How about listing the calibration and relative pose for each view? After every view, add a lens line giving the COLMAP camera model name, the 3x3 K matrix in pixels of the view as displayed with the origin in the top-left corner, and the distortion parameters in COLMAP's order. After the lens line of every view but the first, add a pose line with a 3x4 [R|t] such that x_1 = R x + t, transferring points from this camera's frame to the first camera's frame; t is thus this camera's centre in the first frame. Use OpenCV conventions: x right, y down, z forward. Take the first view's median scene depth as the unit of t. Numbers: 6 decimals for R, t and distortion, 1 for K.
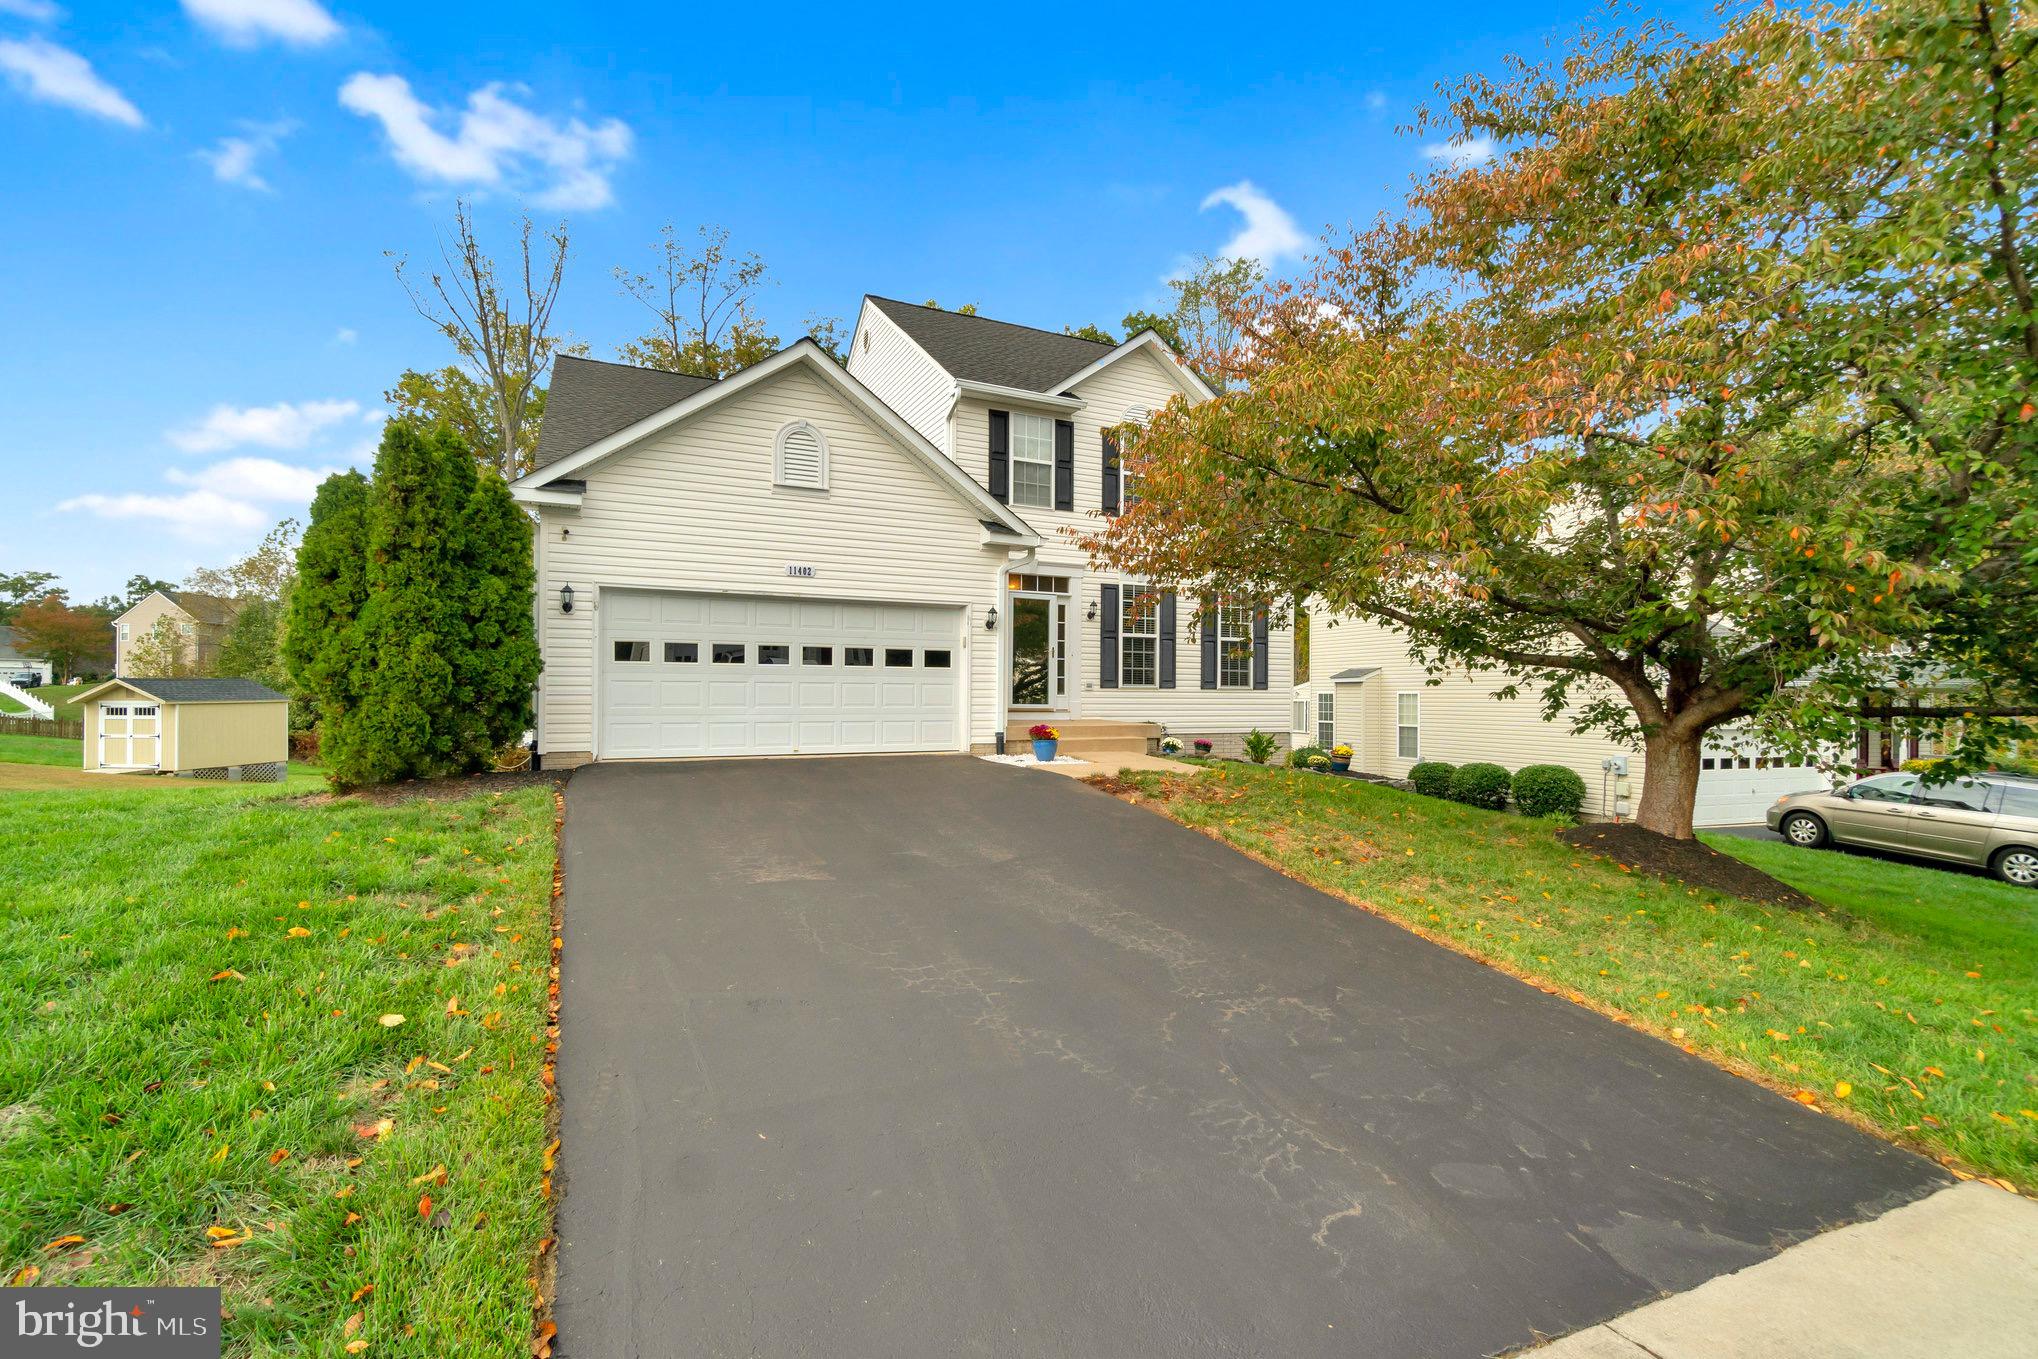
lens RADIAL K [[918.9, 0, 1023.5], [0, 918.9, 722.3], [0, 0, 1]] dist [-0.002876, -0.000122]
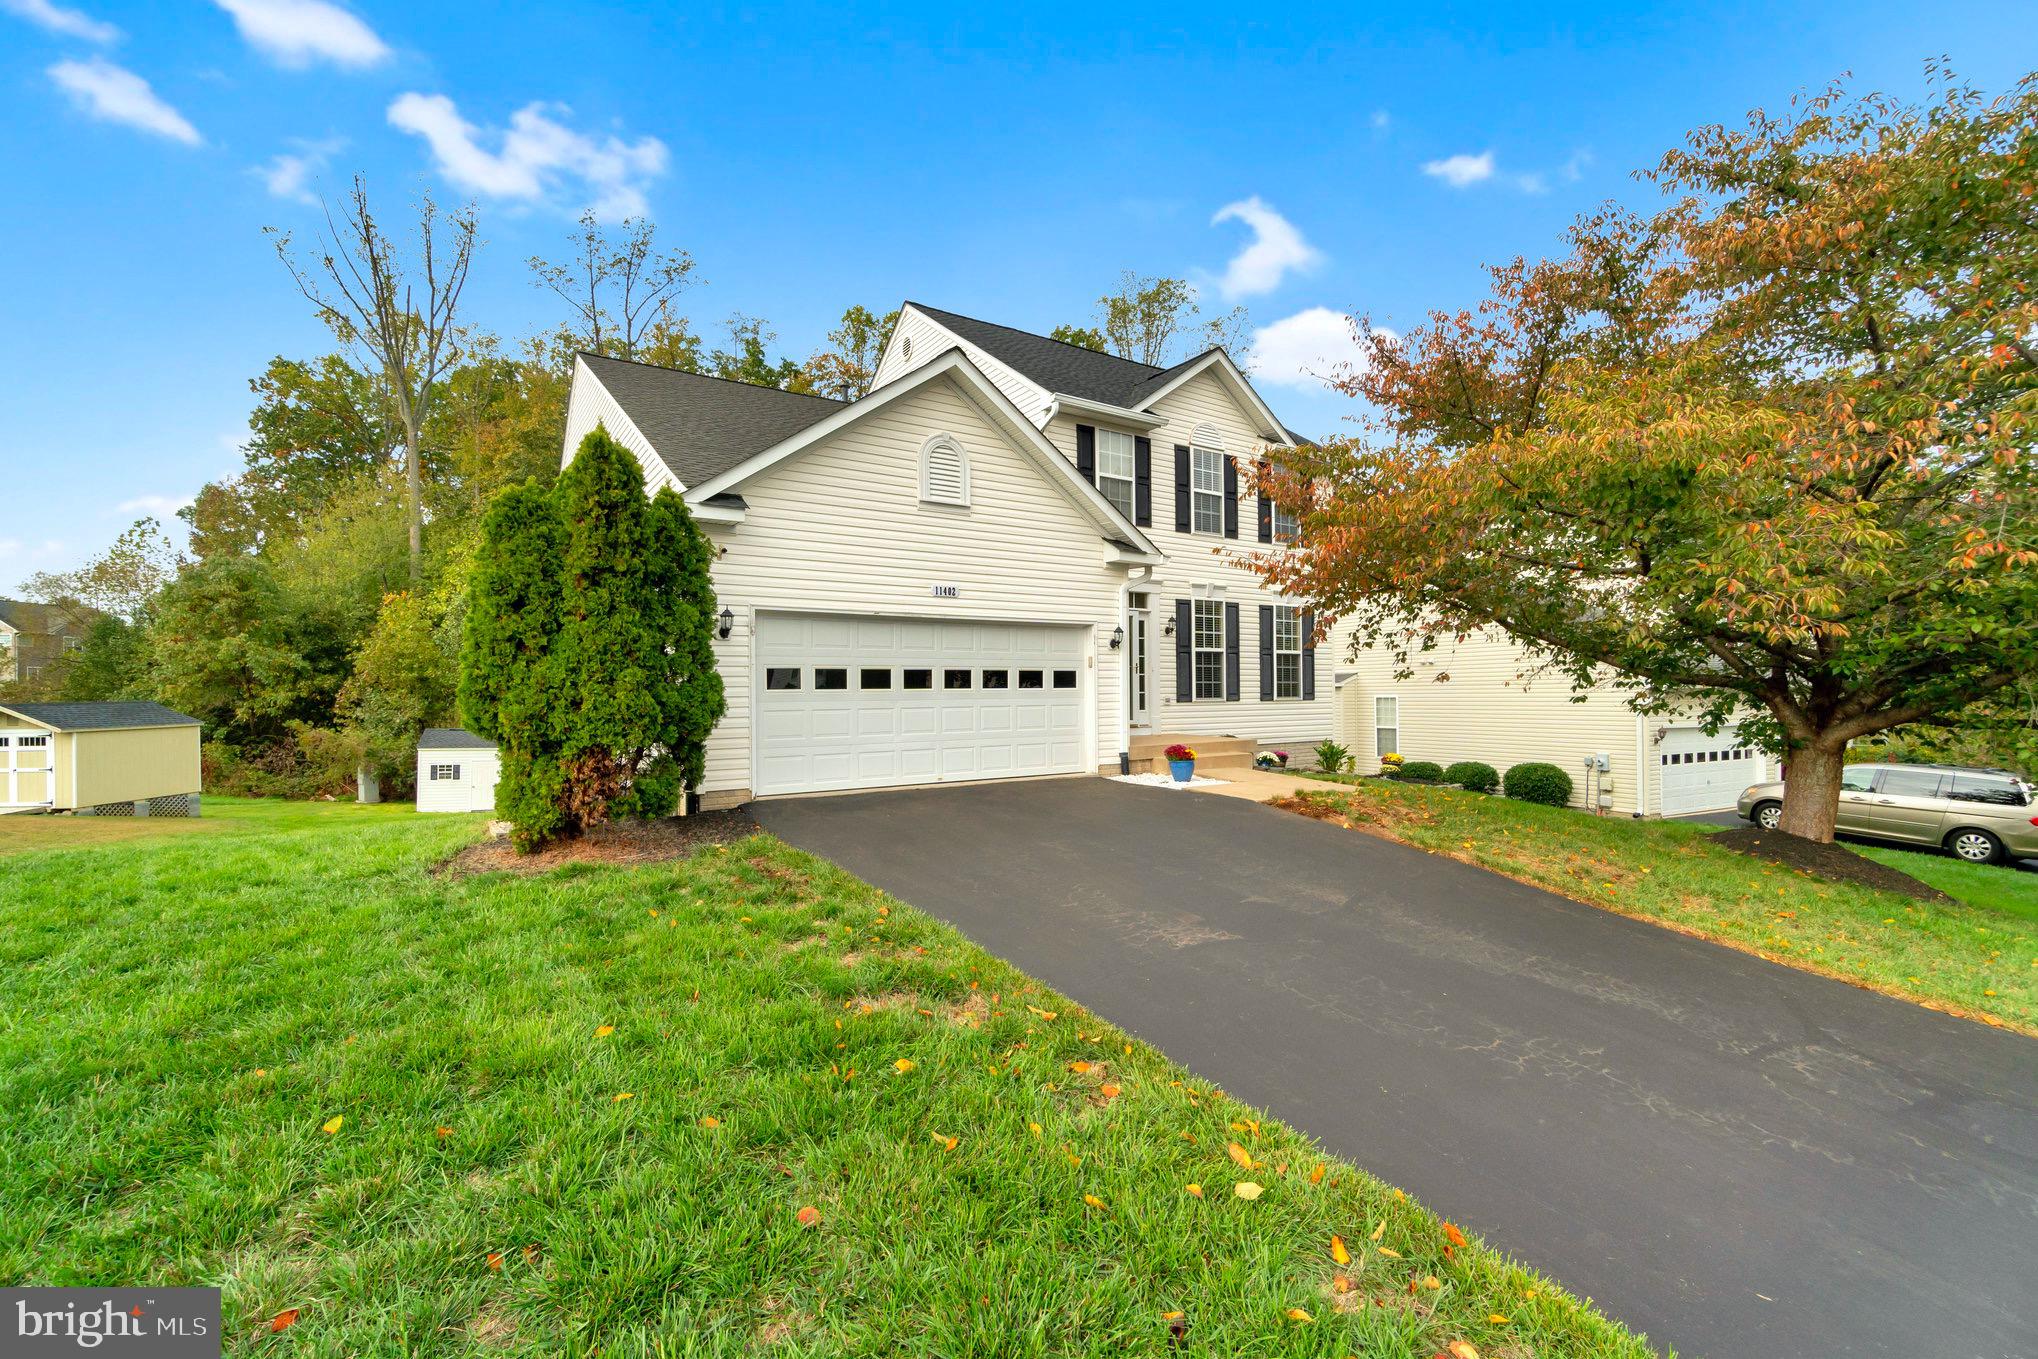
lens RADIAL K [[890.8, 0, 1018.9], [0, 890.8, 718.2], [0, 0, 1]] dist [-0.000918, -0.000482]
pose [[0.990451, -0.019408, 0.136494, -0.269838], [0.019673, 0.999806, -0.000590, -0.027578], [-0.136456, 0.003269, 0.990641, 0.065277]]
